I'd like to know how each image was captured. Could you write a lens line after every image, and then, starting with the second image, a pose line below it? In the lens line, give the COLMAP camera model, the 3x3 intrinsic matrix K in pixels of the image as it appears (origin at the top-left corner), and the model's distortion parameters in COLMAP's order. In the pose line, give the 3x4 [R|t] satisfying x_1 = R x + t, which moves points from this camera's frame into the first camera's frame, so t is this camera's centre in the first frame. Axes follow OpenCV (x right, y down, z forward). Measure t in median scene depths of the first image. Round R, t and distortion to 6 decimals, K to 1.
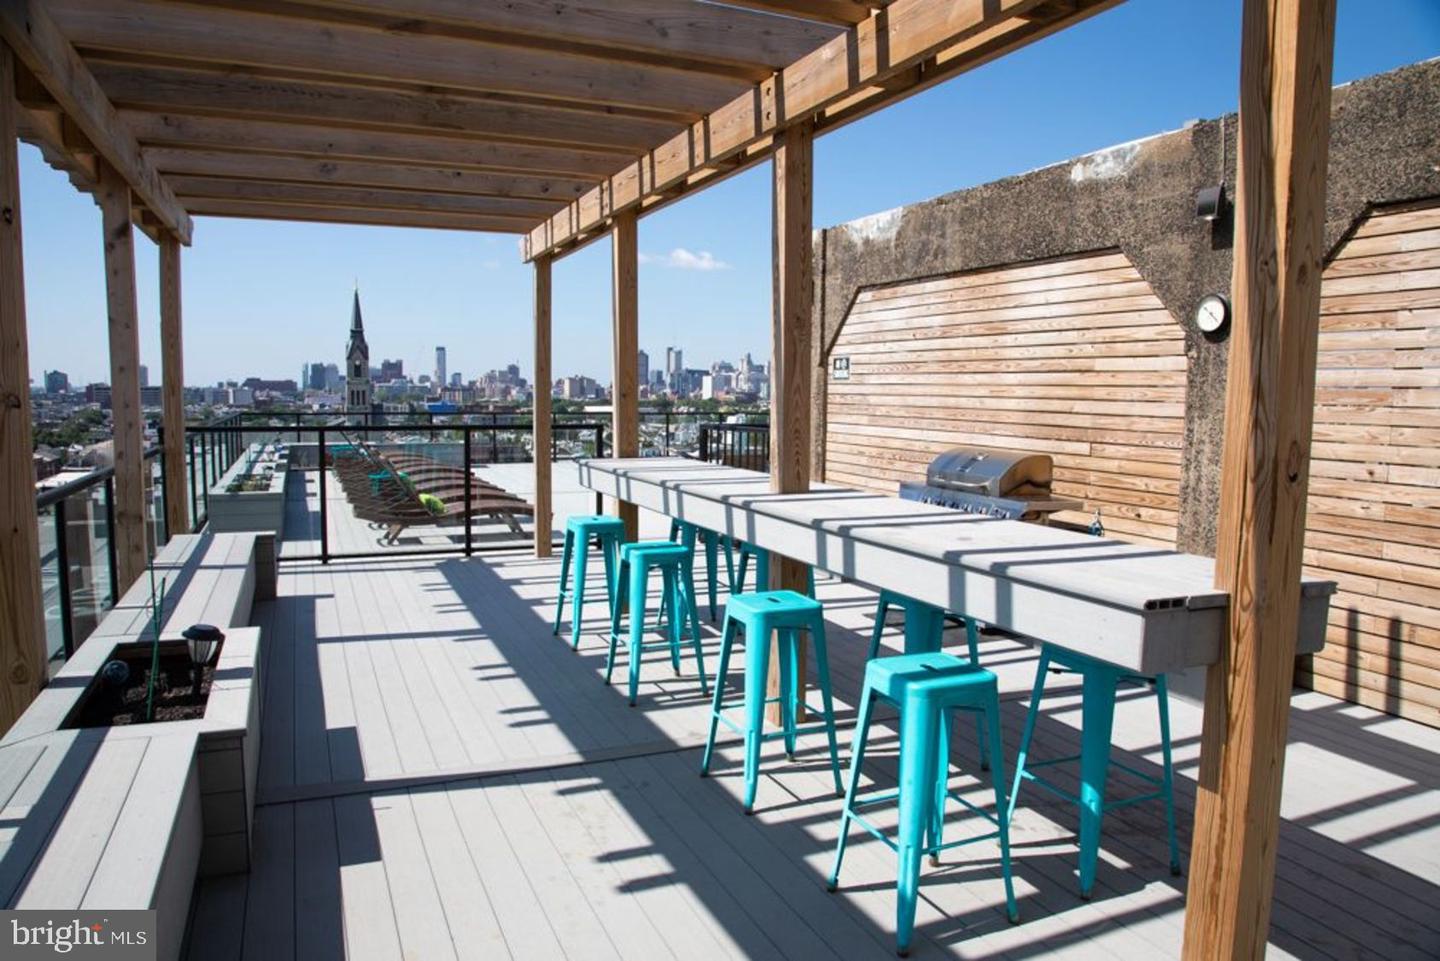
lens RADIAL K [[976.4, 0, 709.2], [0, 976.4, 484.8], [0, 0, 1]] dist [-0.080715, 0.049943]
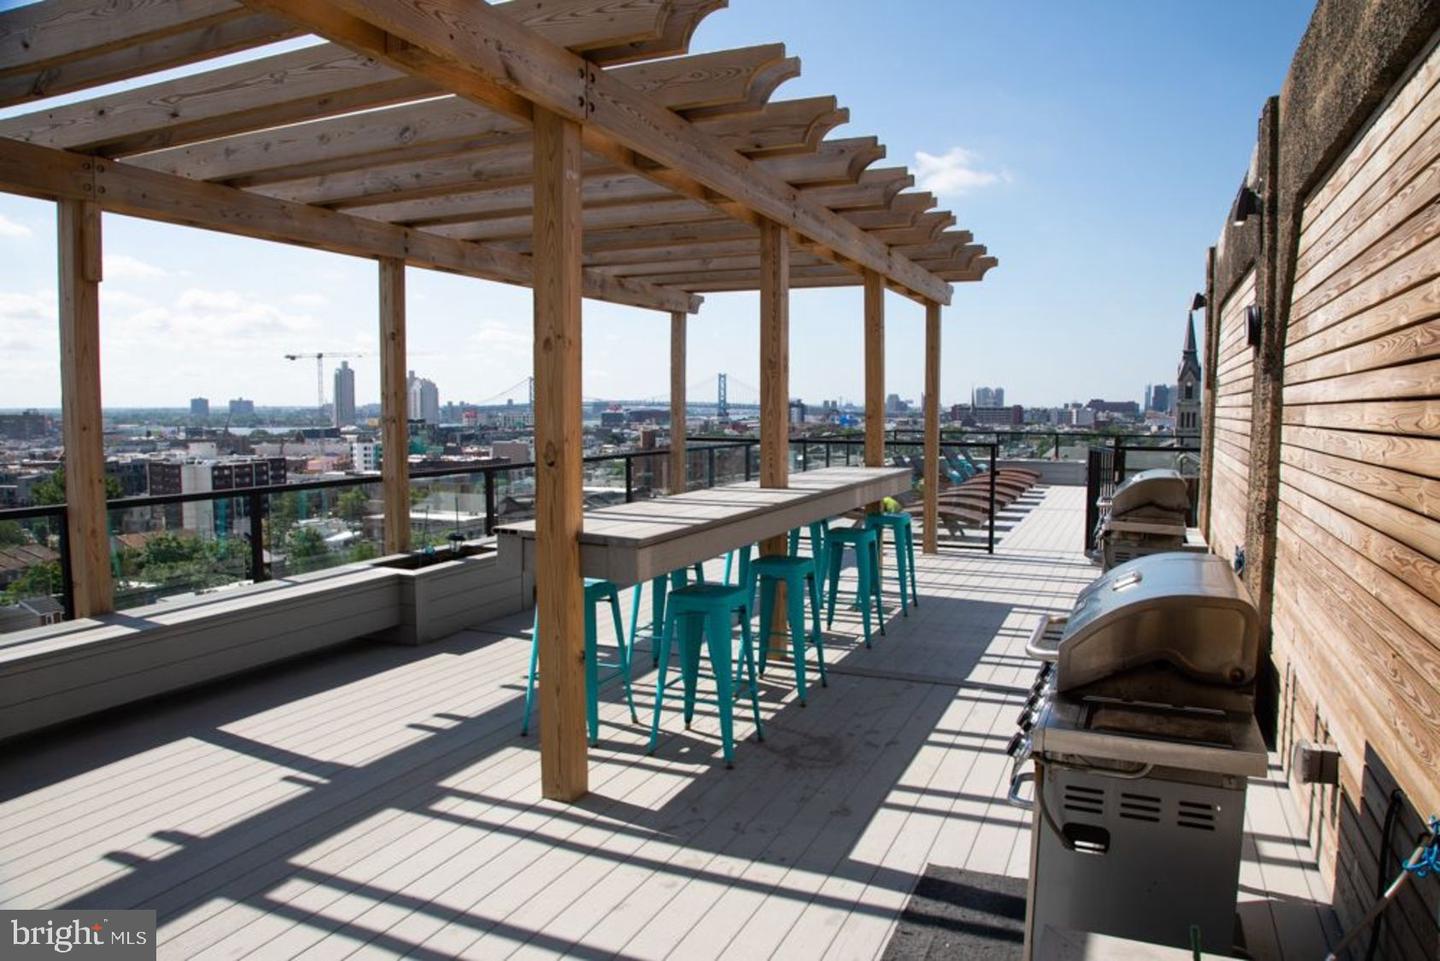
lens RADIAL K [[976.4, 0, 709.2], [0, 976.4, 484.8], [0, 0, 1]] dist [-0.080715, 0.049943]
pose [[0.680309, 0.044299, -0.731585, 0.835014], [-0.067479, 0.997718, -0.002336, -0.034701], [0.729812, 0.050956, 0.681746, 0.540893]]
